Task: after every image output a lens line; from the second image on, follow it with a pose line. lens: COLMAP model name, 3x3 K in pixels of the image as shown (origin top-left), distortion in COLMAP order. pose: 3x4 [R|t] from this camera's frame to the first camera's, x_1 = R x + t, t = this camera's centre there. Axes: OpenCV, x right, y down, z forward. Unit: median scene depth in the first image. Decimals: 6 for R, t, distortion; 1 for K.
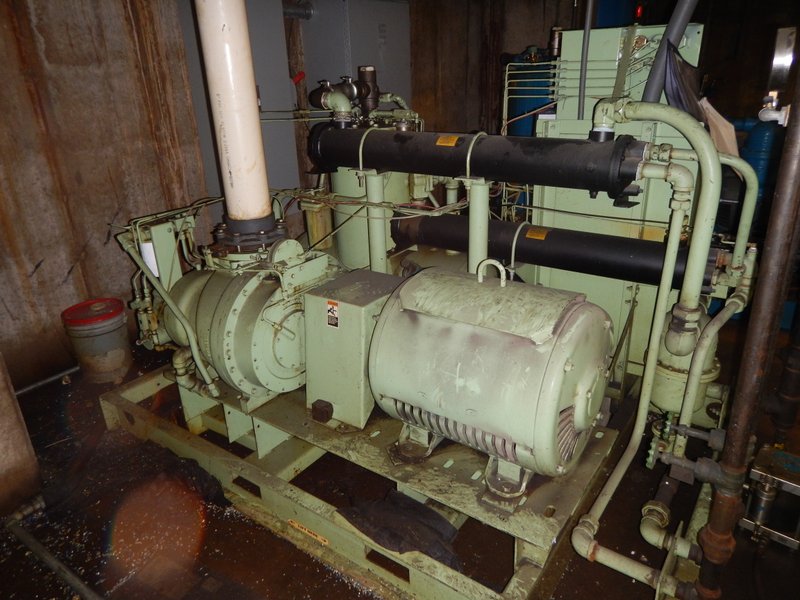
lens RADIAL K [[575.5, 0, 400.0], [0, 575.5, 300.0], [0, 0, 1]] dist [0.011065, 0.002264]
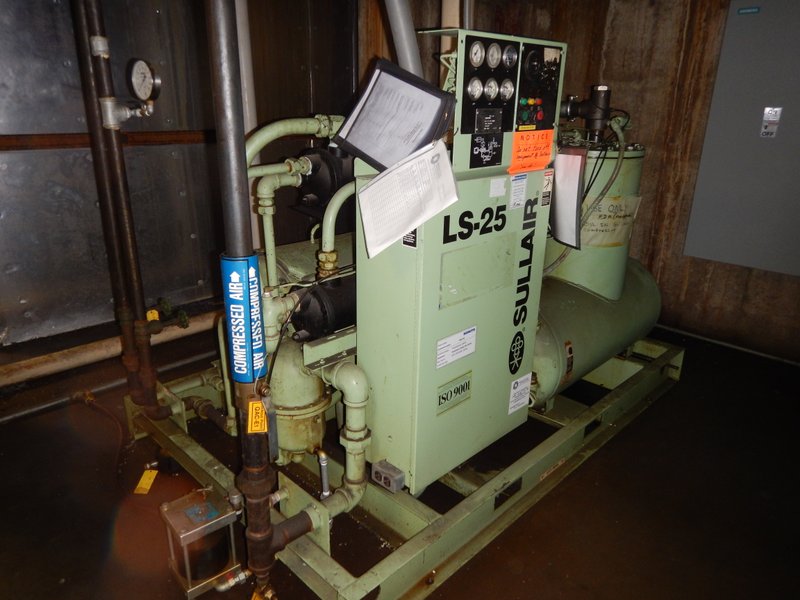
lens RADIAL K [[575.5, 0, 400.0], [0, 575.5, 300.0], [0, 0, 1]] dist [0.011065, 0.002264]
pose [[-0.150454, 0.364085, -0.919133, 0.826733], [-0.384612, 0.834918, 0.393683, -0.302127], [0.910734, 0.412741, 0.014415, 0.703264]]
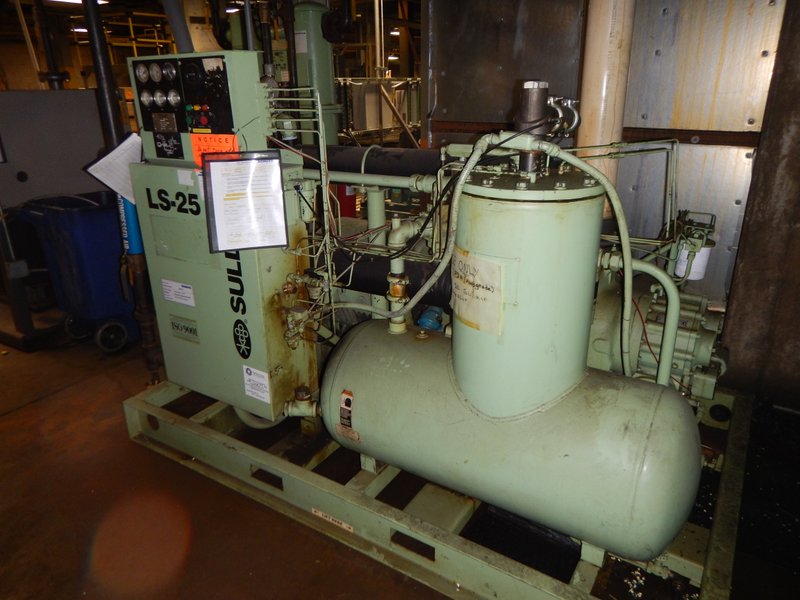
lens RADIAL K [[575.5, 0, 400.0], [0, 575.5, 300.0], [0, 0, 1]] dist [0.011065, 0.002264]
pose [[-0.996333, 0.076098, -0.039115, 0.092651], [0.029423, 0.733989, 0.678524, -0.543867], [0.080345, 0.674884, -0.733536, 1.330783]]
